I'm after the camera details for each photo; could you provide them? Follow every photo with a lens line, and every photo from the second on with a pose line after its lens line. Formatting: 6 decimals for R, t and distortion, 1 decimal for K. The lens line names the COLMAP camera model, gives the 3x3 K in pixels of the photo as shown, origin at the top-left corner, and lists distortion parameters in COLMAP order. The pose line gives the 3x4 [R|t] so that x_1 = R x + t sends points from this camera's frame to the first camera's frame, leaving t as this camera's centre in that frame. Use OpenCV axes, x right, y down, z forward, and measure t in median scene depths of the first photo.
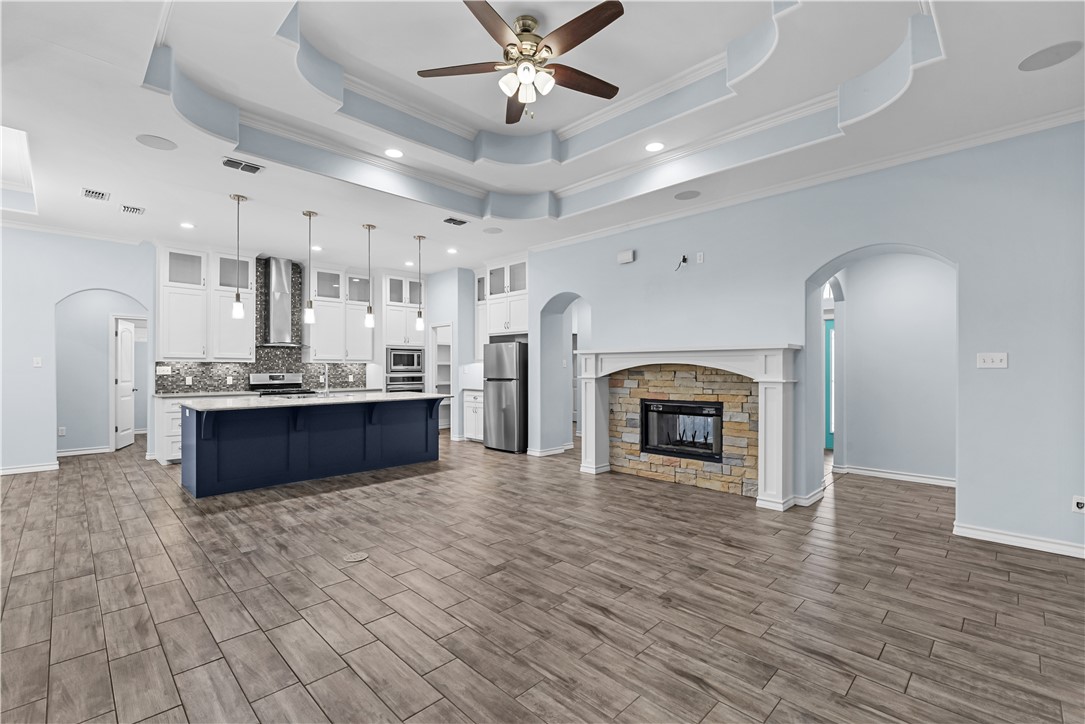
lens RADIAL K [[476.0, 0, 534.6], [0, 476.0, 367.8], [0, 0, 1]] dist [-0.001302, 0.000594]
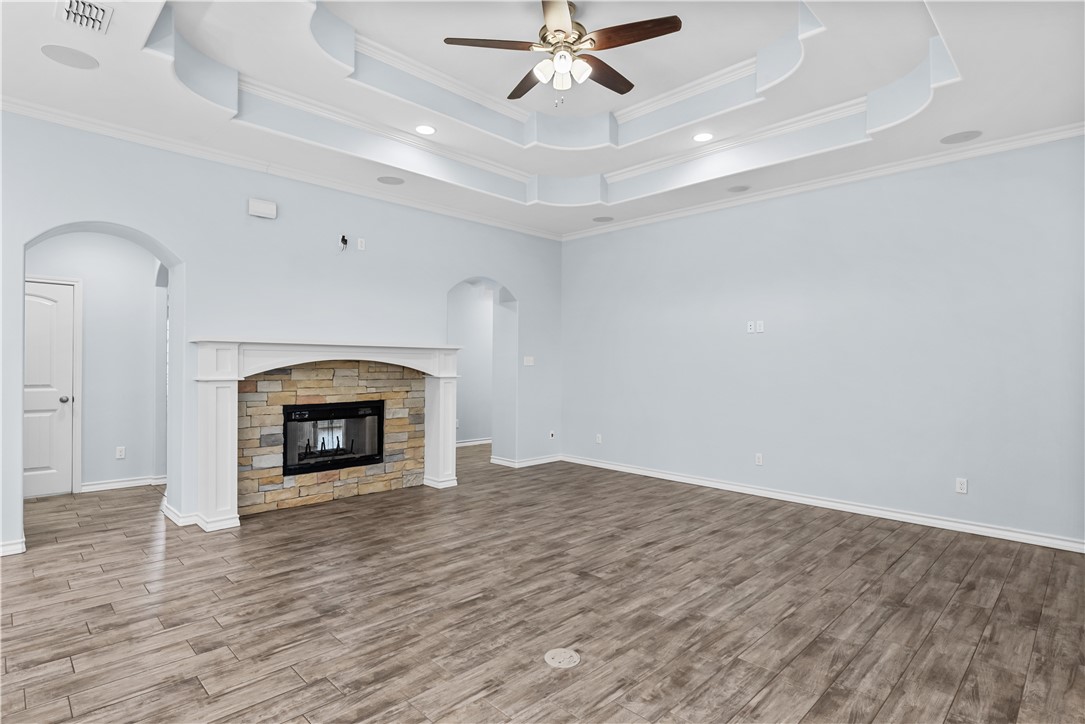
lens RADIAL K [[553.8, 0, 543.6], [0, 553.8, 368.4], [0, 0, 1]] dist [0.004056, 0.000316]
pose [[-0.002809, -0.007486, 0.999968, -0.666052], [-0.005558, 0.999957, 0.007470, -0.002593], [-0.999981, -0.005537, -0.002851, 0.606014]]
